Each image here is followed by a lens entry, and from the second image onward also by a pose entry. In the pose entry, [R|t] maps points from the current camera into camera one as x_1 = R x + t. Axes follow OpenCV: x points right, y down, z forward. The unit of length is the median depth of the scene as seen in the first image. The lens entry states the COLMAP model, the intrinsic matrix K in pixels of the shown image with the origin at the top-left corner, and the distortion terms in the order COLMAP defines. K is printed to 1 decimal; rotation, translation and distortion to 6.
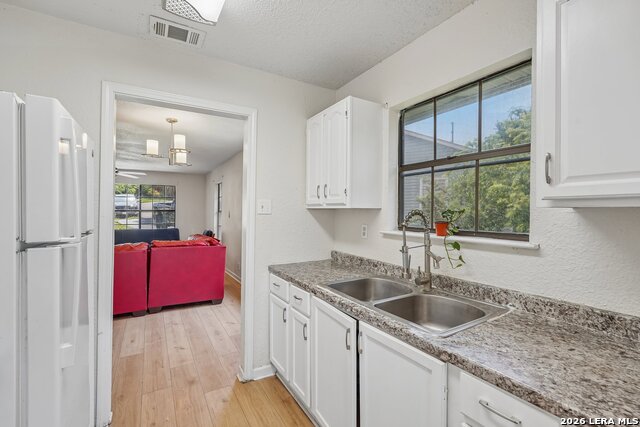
lens RADIAL K [[288.7, 0, 318.2], [0, 288.7, 214.2], [0, 0, 1]] dist [-0.011490, 0.003752]
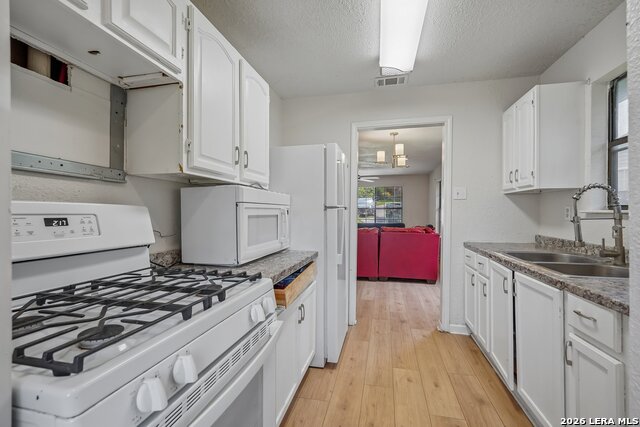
lens RADIAL K [[288.7, 0, 314.9], [0, 288.7, 214.0], [0, 0, 1]] dist [-0.011490, 0.003752]
pose [[0.721667, -0.002500, -0.692236, 0.212665], [0.000567, 0.999995, -0.003021, 0.064689], [0.692240, 0.001787, 0.721665, -0.298620]]
